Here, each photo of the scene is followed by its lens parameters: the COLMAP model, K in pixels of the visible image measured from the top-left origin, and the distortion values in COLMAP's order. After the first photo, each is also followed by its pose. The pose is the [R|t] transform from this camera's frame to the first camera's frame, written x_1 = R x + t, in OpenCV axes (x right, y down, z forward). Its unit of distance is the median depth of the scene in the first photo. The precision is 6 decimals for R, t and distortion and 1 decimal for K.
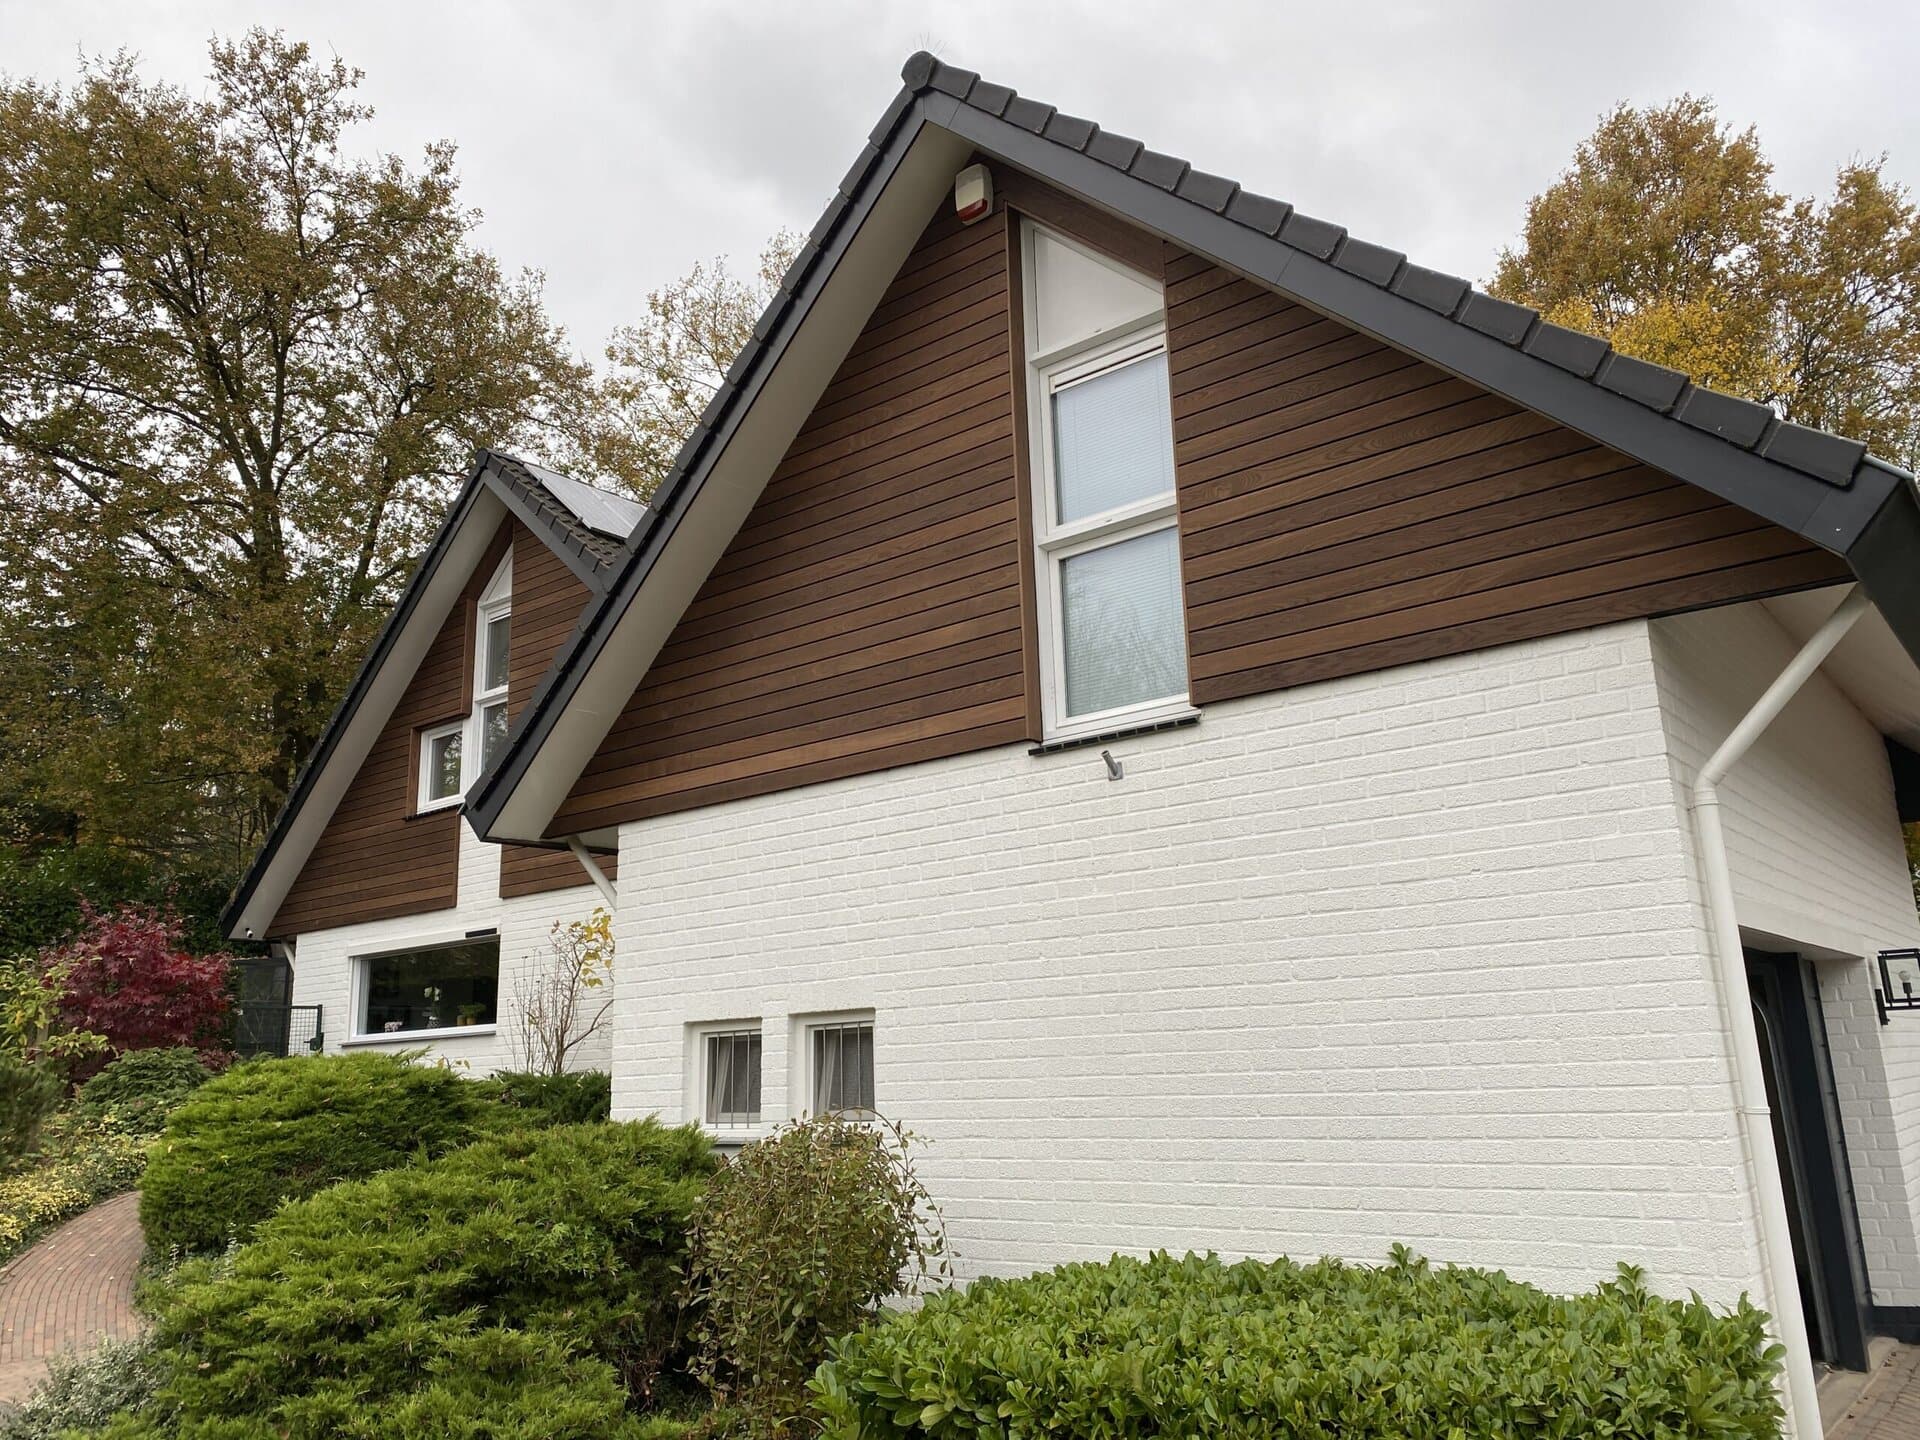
lens RADIAL K [[1458.5, 0, 960.0], [0, 1458.5, 720.0], [0, 0, 1]] dist [0.081290, -0.115245]
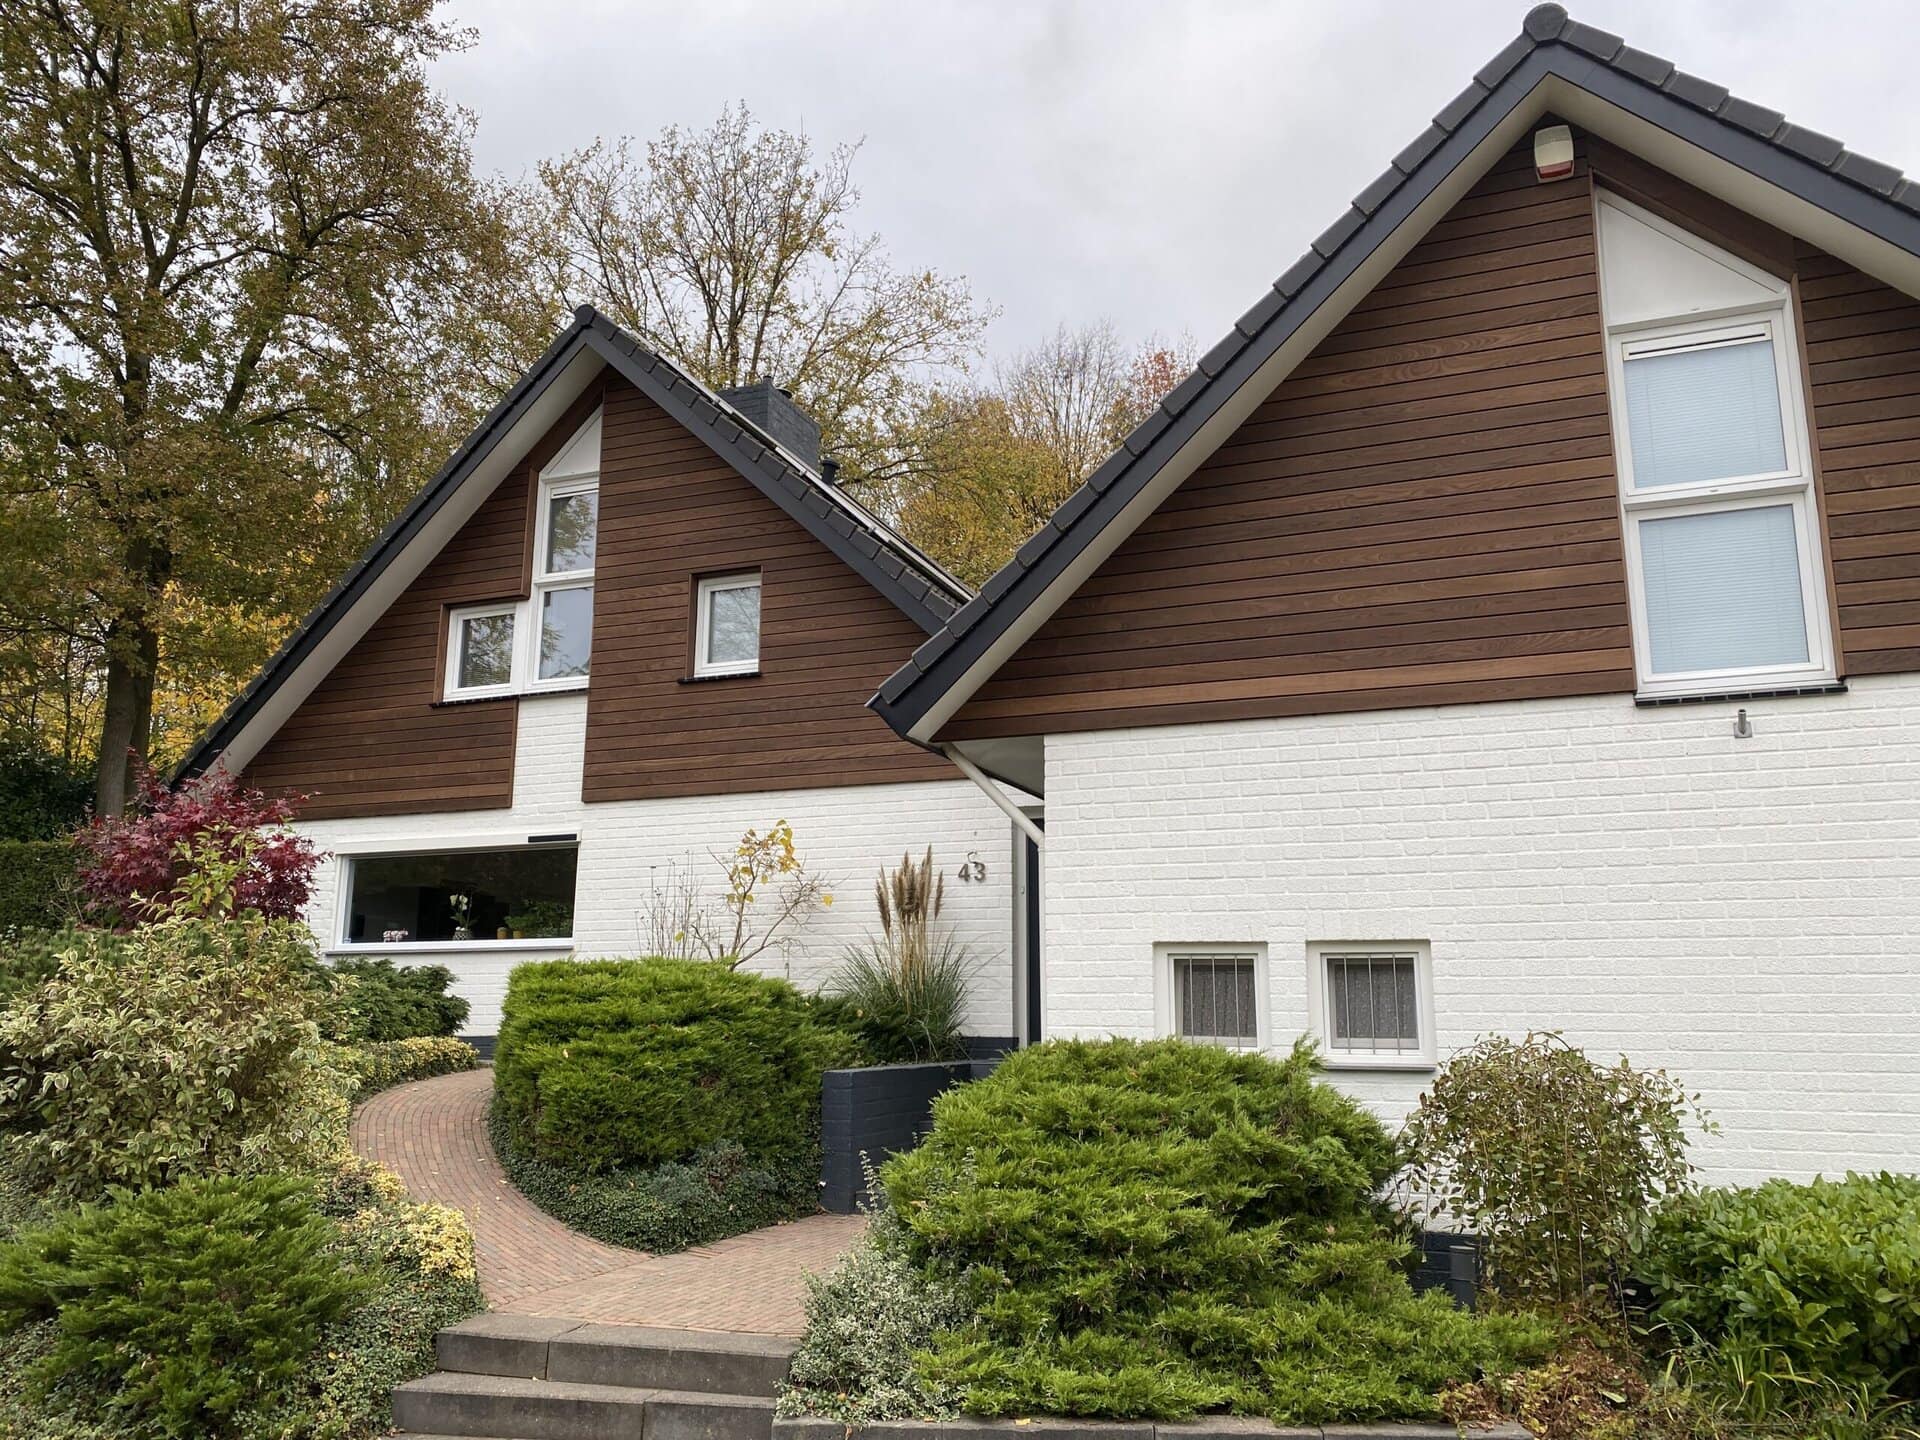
lens RADIAL K [[1458.5, 0, 960.0], [0, 1458.5, 720.0], [0, 0, 1]] dist [0.081290, -0.115245]
pose [[0.956005, 0.096122, 0.277156, -0.644721], [-0.103582, 0.994544, 0.012368, 0.065120], [-0.274455, -0.040532, 0.960745, 0.115641]]
